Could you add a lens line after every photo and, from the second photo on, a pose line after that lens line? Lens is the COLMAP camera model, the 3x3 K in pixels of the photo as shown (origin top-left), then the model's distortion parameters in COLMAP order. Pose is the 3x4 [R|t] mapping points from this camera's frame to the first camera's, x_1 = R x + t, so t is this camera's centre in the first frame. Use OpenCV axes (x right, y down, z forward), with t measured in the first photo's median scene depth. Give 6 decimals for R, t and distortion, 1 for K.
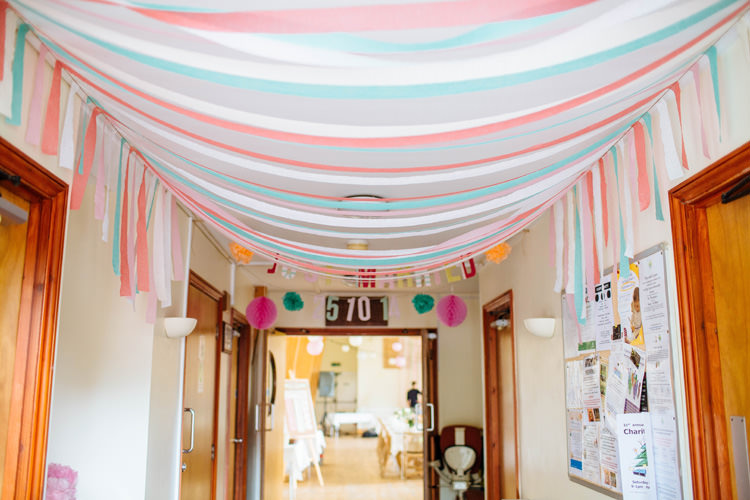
lens RADIAL K [[742.7, 0, 375.0], [0, 742.7, 250.0], [0, 0, 1]] dist [-0.125465, 0.210048]
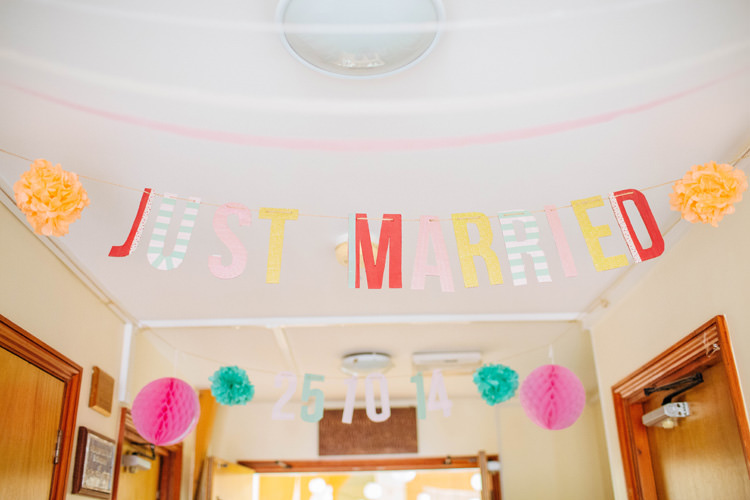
lens RADIAL K [[742.7, 0, 375.0], [0, 742.7, 250.0], [0, 0, 1]] dist [-0.125465, 0.210048]
pose [[0.999229, -0.035537, -0.016702, -0.004831], [0.031406, 0.978612, -0.203305, 0.081757], [0.023569, 0.202623, 0.978973, 0.492583]]
